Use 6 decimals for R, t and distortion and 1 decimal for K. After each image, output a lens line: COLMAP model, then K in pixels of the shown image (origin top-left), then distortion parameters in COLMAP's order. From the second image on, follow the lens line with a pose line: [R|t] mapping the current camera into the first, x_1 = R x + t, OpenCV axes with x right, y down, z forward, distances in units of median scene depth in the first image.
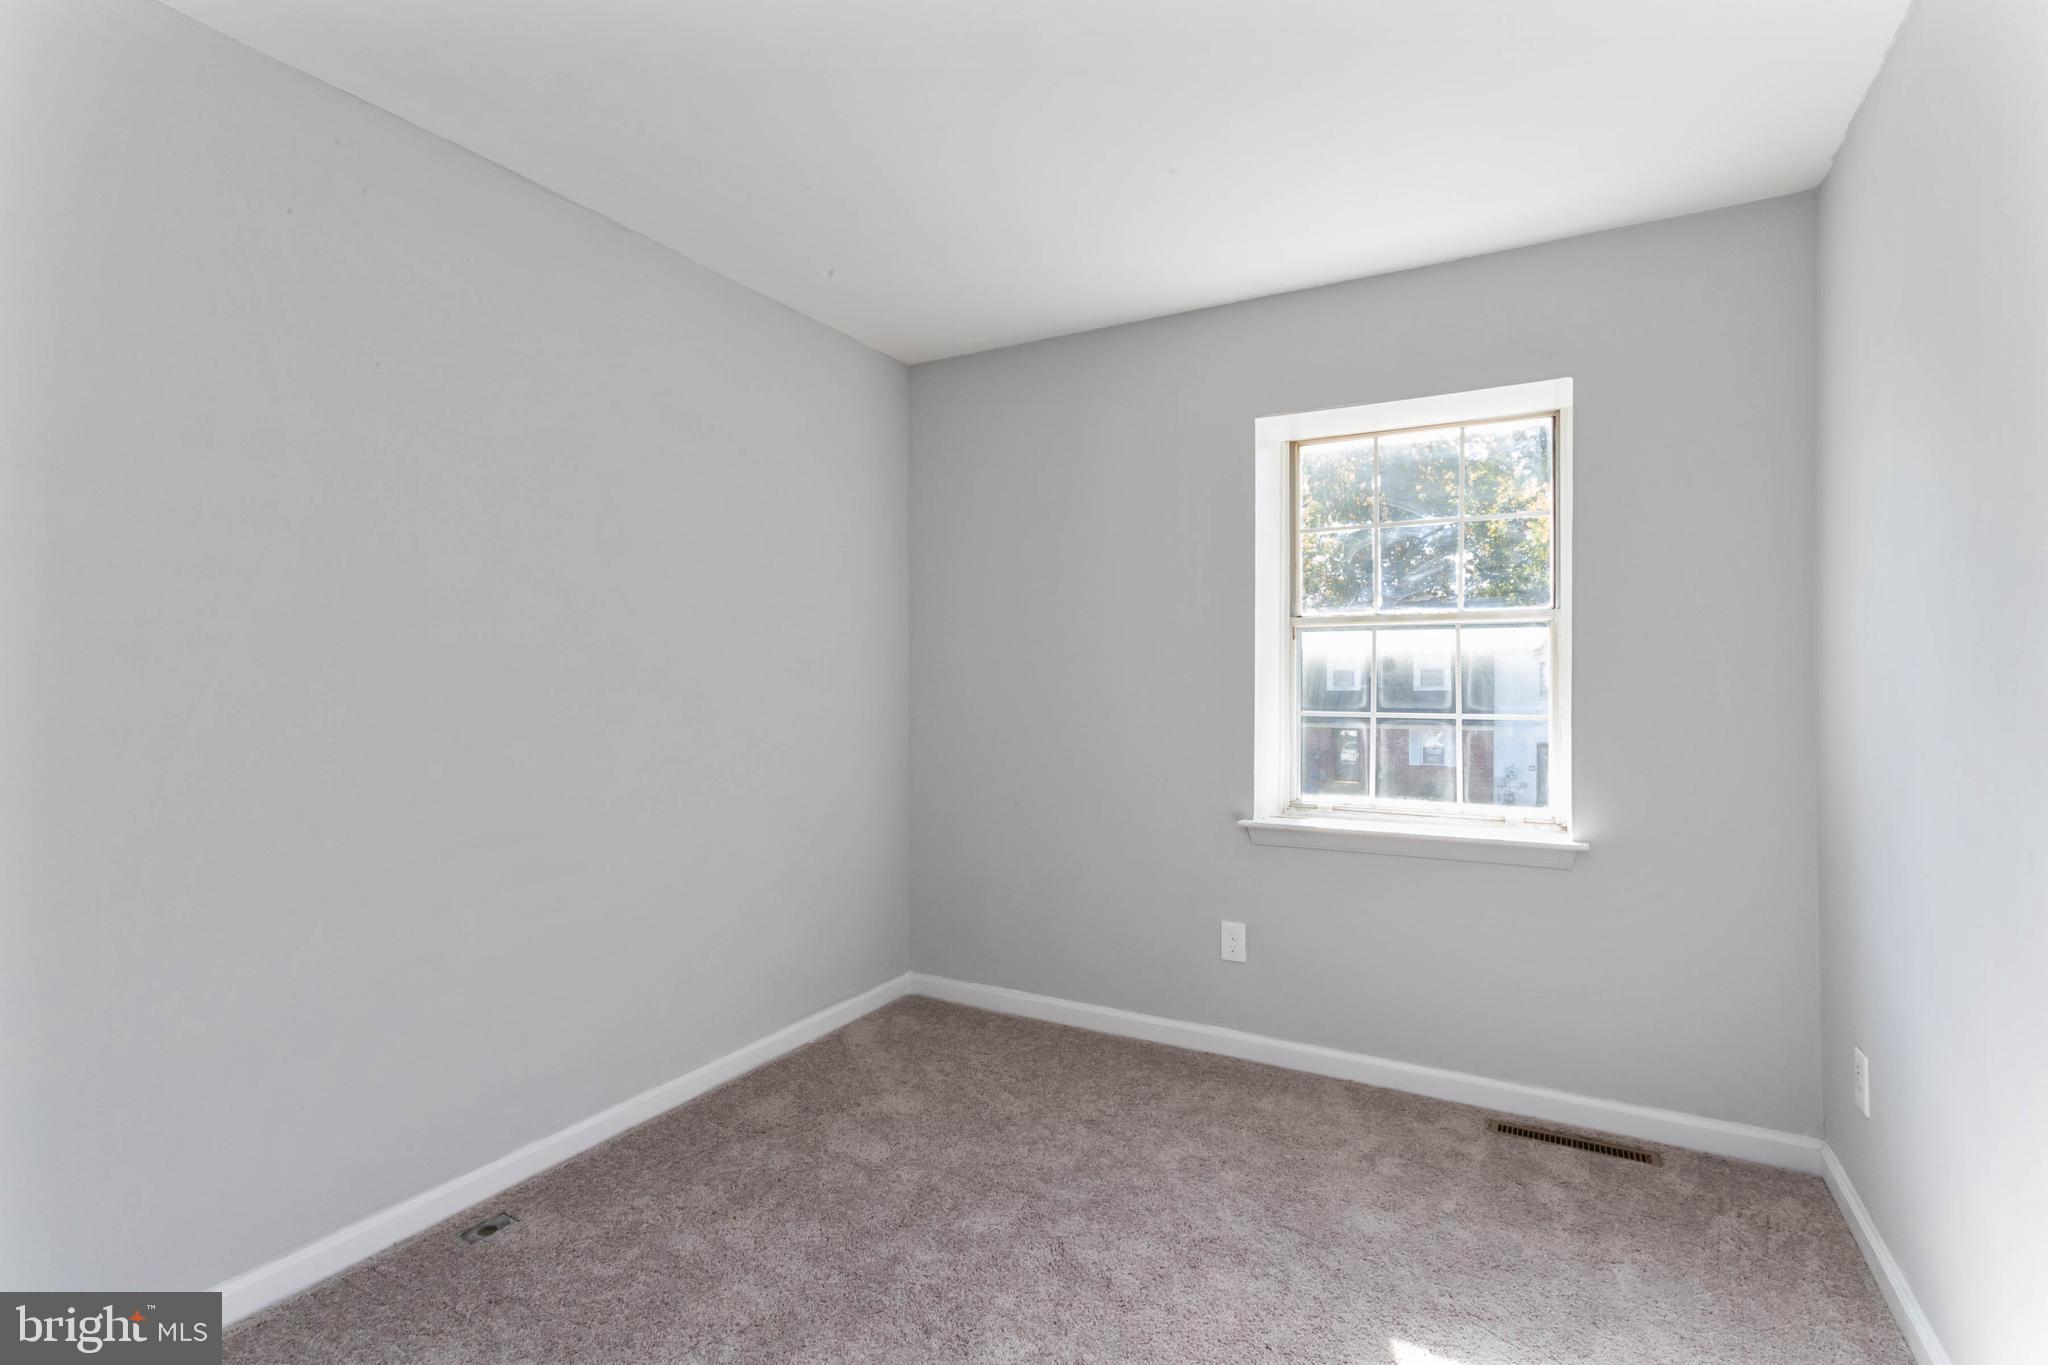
lens RADIAL K [[969.2, 0, 1015.2], [0, 969.2, 689.2], [0, 0, 1]] dist [-0.001794, 0.004087]
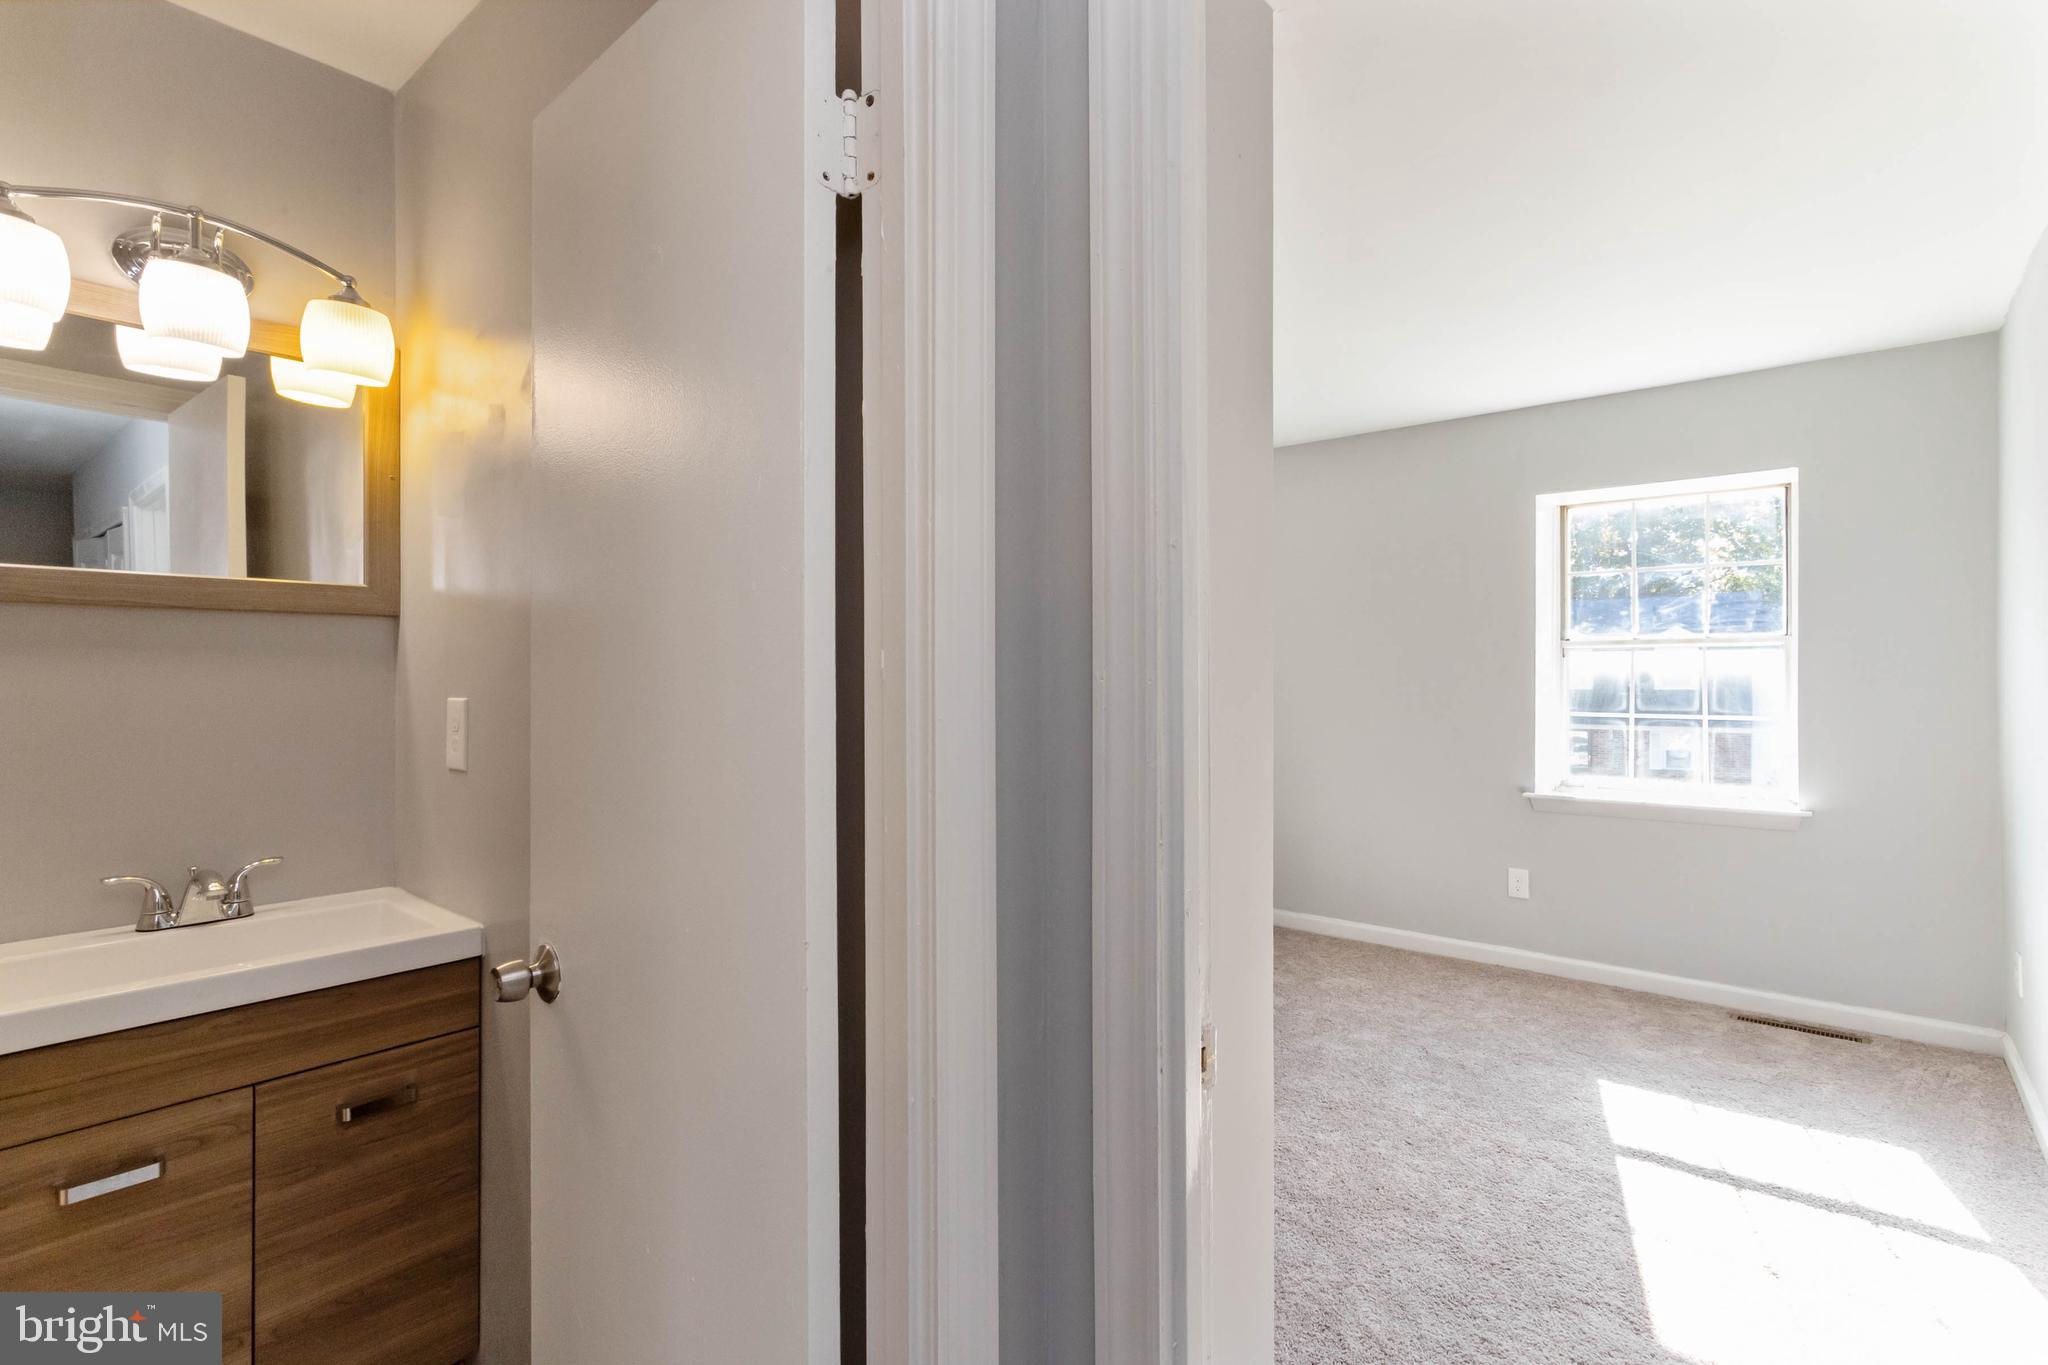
lens RADIAL K [[969.2, 0, 1022.1], [0, 969.2, 680.5], [0, 0, 1]] dist [-0.001794, 0.004087]
pose [[0.982699, 0.002031, -0.185196, -0.210553], [-0.003479, 0.999966, -0.007494, -0.009199], [0.185175, 0.008009, 0.982673, -0.467511]]
